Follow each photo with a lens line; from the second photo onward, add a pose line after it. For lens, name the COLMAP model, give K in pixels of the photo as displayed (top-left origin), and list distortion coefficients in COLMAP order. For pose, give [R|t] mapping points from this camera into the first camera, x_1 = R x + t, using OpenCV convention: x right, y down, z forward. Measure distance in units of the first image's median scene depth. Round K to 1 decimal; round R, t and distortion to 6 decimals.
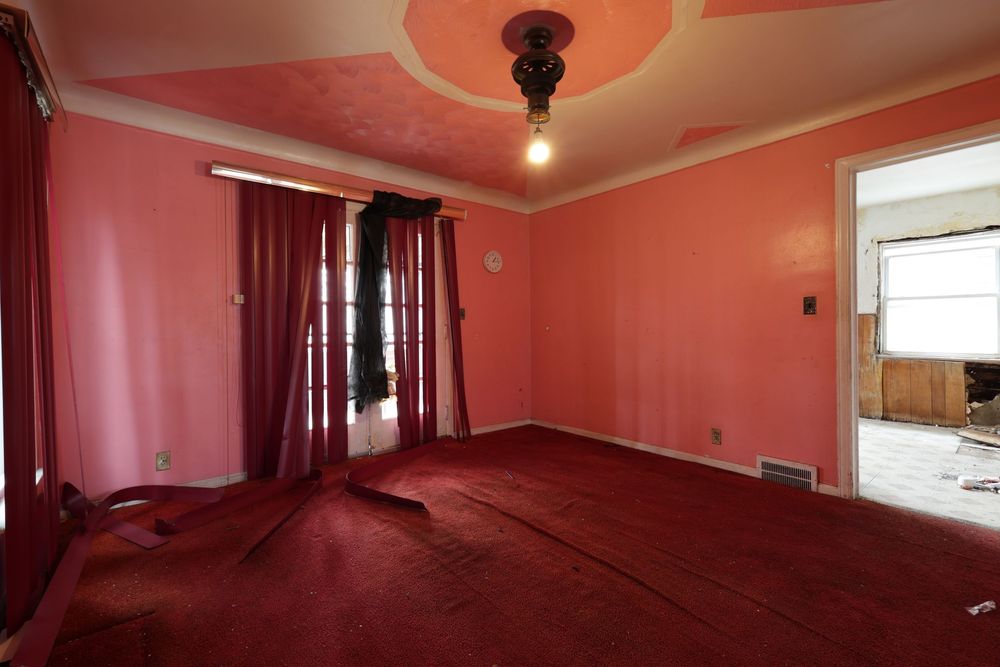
lens RADIAL K [[433.4, 0, 499.8], [0, 433.4, 332.0], [0, 0, 1]] dist [0.002713, 0.000156]
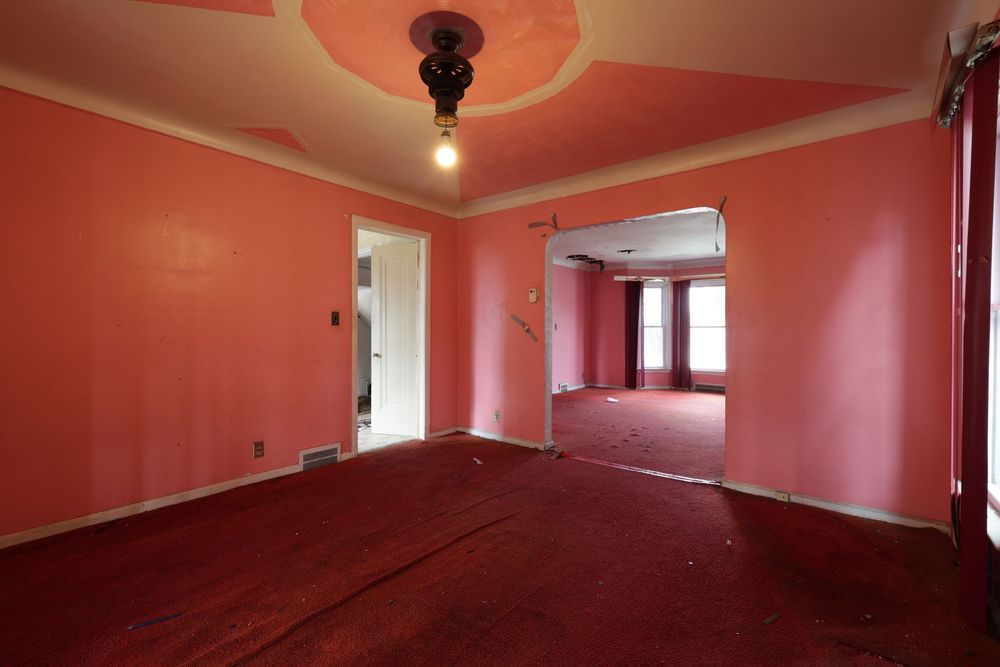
lens RADIAL K [[433.4, 0, 498.2], [0, 433.4, 332.0], [0, 0, 1]] dist [0.002713, 0.000156]
pose [[-0.197065, 0.005911, 0.980373, -0.464801], [0.012697, 0.999913, -0.003477, -0.007432], [-0.980308, 0.011762, -0.197123, 0.566576]]
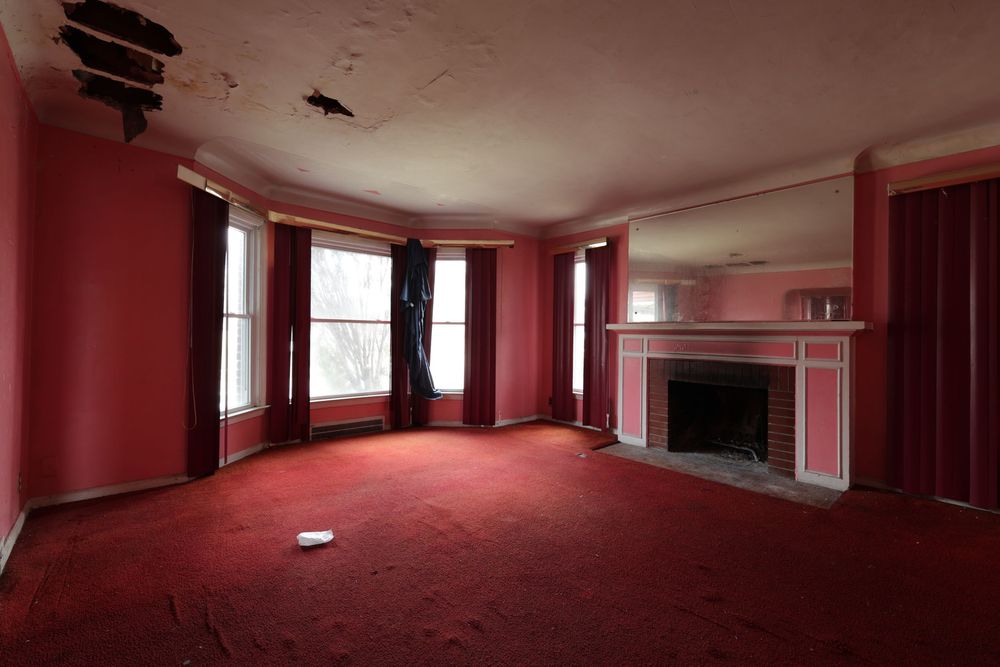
lens RADIAL K [[433.4, 0, 501.2], [0, 433.4, 329.9], [0, 0, 1]] dist [0.002713, 0.000156]
pose [[-0.999369, -0.006569, -0.034905, 0.972112], [-0.006753, 0.999964, 0.005153, -0.010108], [0.034870, 0.005386, -0.999377, 0.343589]]
